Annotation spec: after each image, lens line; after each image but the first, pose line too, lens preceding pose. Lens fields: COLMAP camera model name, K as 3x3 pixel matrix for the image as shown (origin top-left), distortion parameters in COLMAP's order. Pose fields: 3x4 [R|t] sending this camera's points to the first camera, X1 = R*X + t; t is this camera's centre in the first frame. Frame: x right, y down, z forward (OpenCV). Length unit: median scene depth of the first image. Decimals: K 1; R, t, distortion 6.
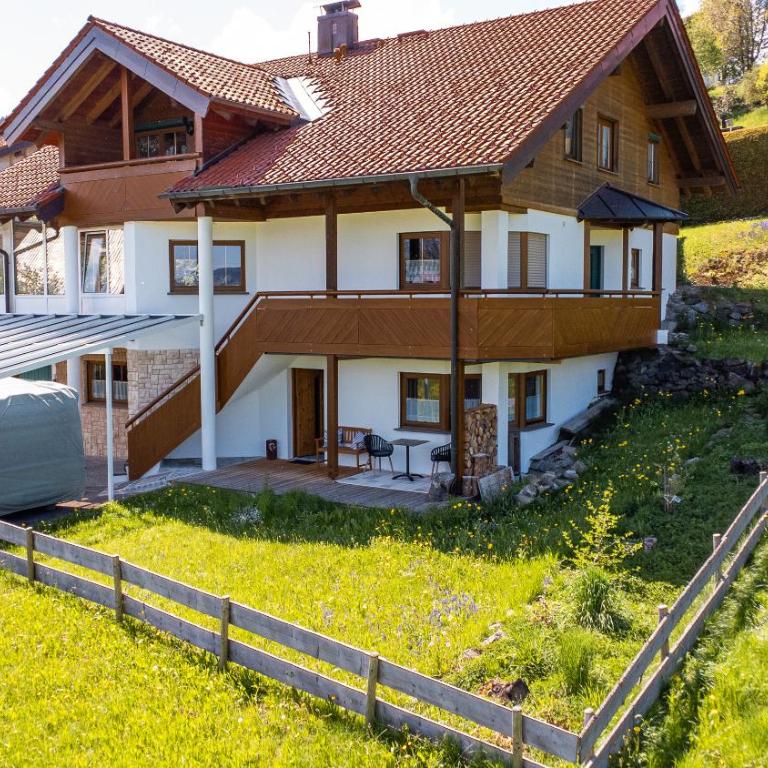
lens RADIAL K [[901.2, 0, 384.7], [0, 901.2, 358.4], [0, 0, 1]] dist [-0.112702, 0.022525]
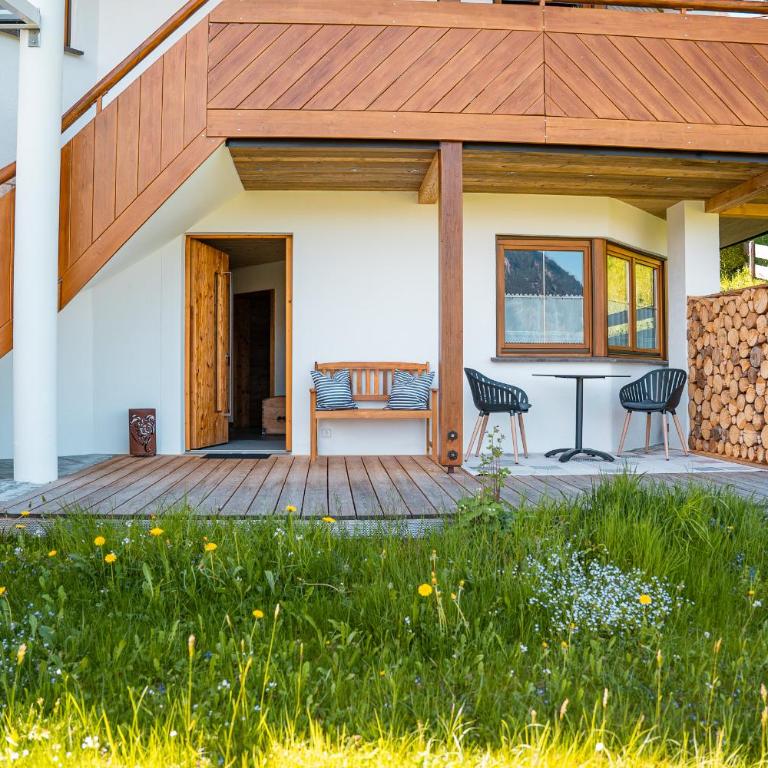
lens RADIAL K [[901.2, 0, 384.7], [0, 901.2, 358.4], [0, 0, 1]] dist [-0.112702, 0.022525]
pose [[0.820455, 0.018370, 0.571416, -0.279589], [0.024696, 0.997412, -0.067524, 0.104623], [-0.571178, 0.069512, 0.817878, 0.657317]]
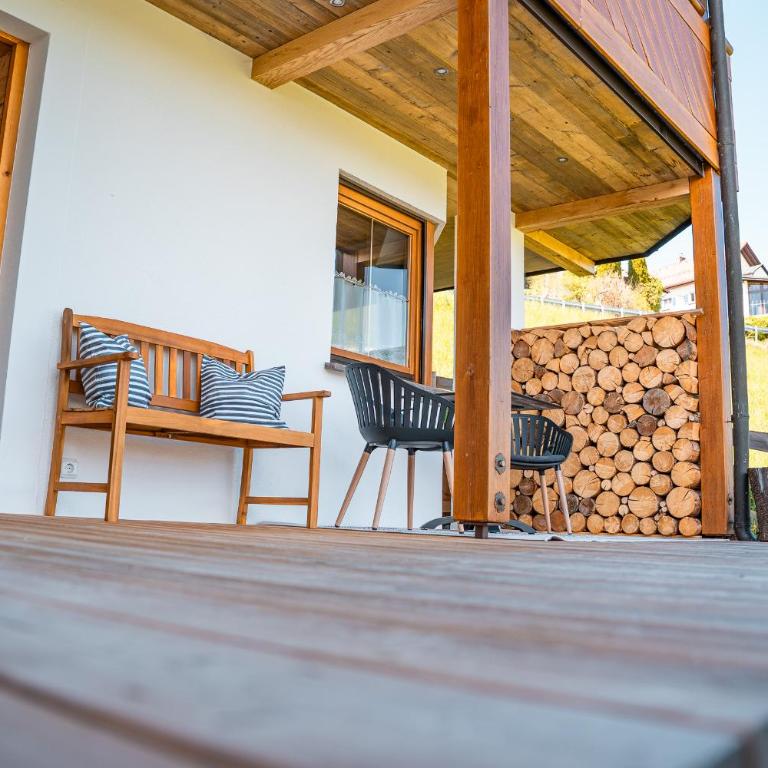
lens RADIAL K [[901.2, 0, 384.7], [0, 901.2, 358.4], [0, 0, 1]] dist [-0.112702, 0.022525]
pose [[0.123248, 0.196687, 0.972689, -0.238540], [0.017845, 0.979564, -0.200339, 0.127090], [-0.992215, 0.042049, 0.117220, 0.936770]]
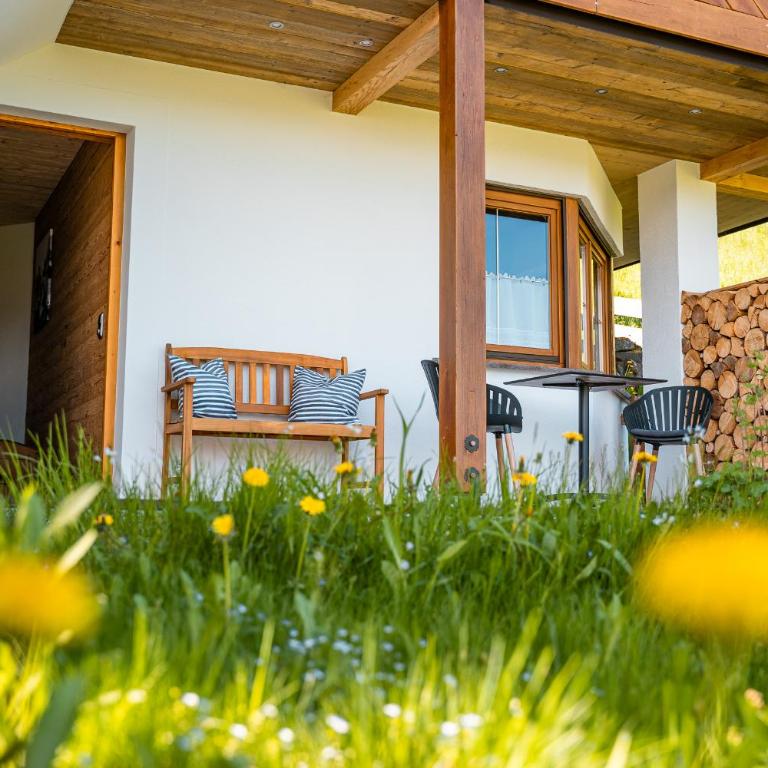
lens RADIAL K [[1236.3, 0, 411.9], [0, 1236.3, 364.2], [0, 0, 1]] dist [-0.027854, 0.053921]
pose [[0.524991, 0.127582, 0.841491, -0.315767], [0.035543, 0.984552, -0.171446, 0.143865], [-0.850365, 0.119917, 0.512347, 0.792720]]
